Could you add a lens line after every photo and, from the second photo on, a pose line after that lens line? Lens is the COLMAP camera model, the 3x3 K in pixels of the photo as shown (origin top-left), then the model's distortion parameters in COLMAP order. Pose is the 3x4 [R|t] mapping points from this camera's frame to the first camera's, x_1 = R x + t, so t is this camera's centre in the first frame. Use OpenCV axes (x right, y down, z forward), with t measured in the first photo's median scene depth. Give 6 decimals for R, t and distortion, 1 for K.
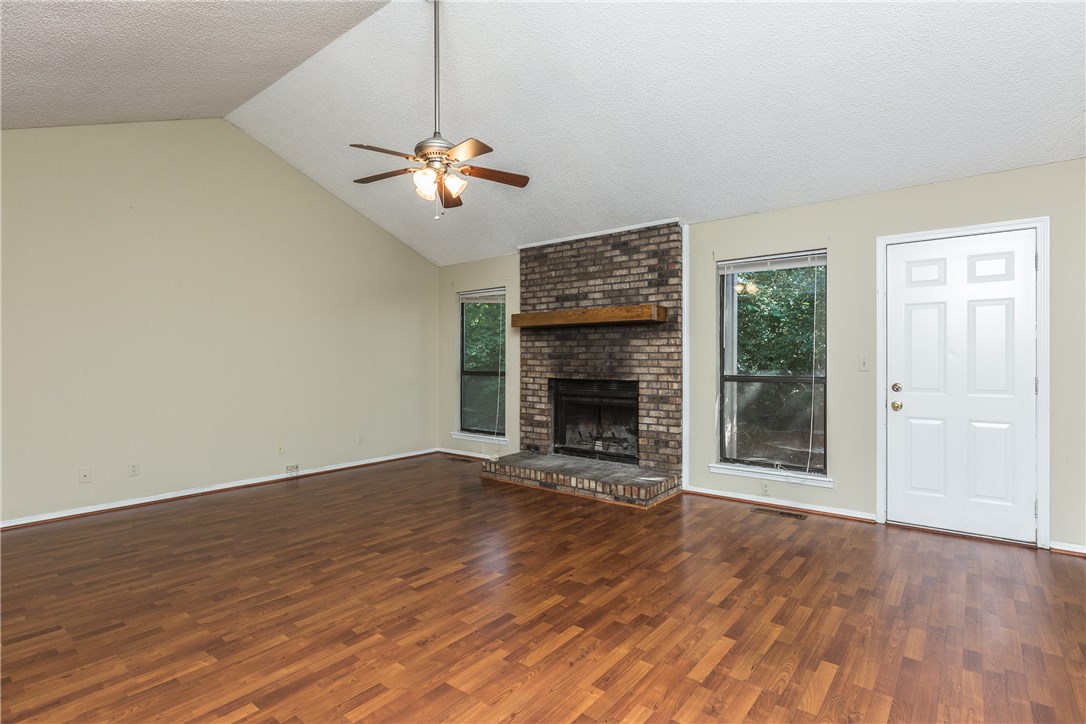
lens RADIAL K [[537.0, 0, 543.0], [0, 537.0, 362.0], [0, 0, 1]] dist [-0.002125, -0.000415]
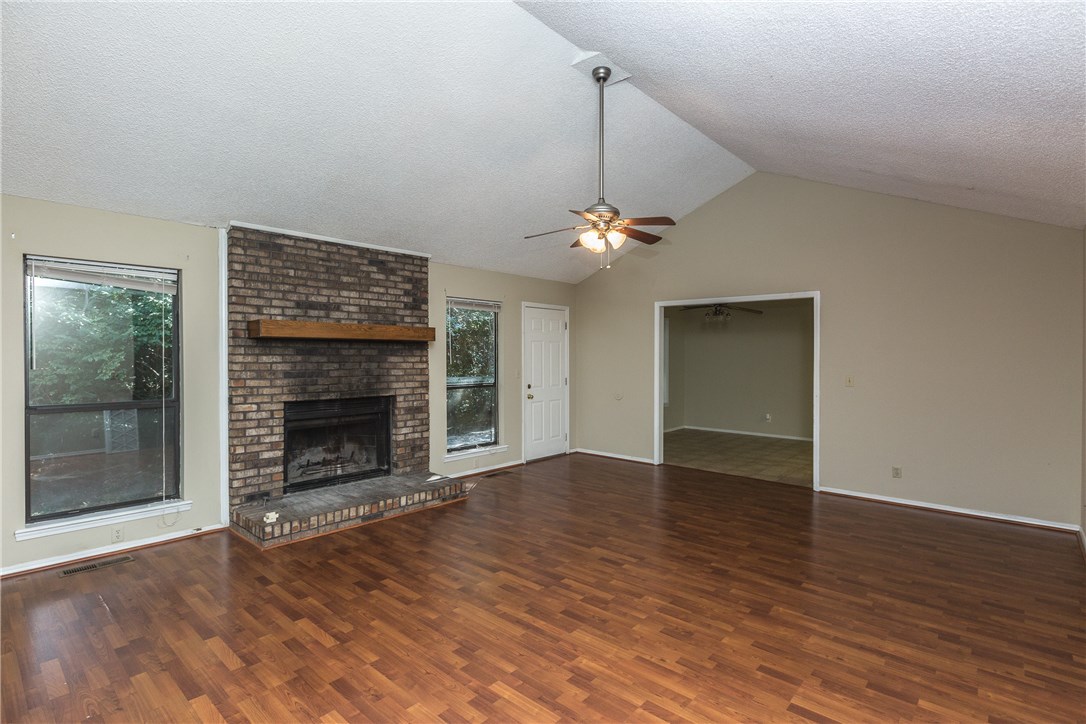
lens RADIAL K [[531.5, 0, 543.0], [0, 531.5, 362.0], [0, 0, 1]] dist [-0.002530, -0.000022]
pose [[0.054620, -0.012520, 0.998429, -0.854177], [0.002136, 0.999921, 0.012422, -0.043258], [-0.998505, 0.001454, 0.054642, 0.646113]]
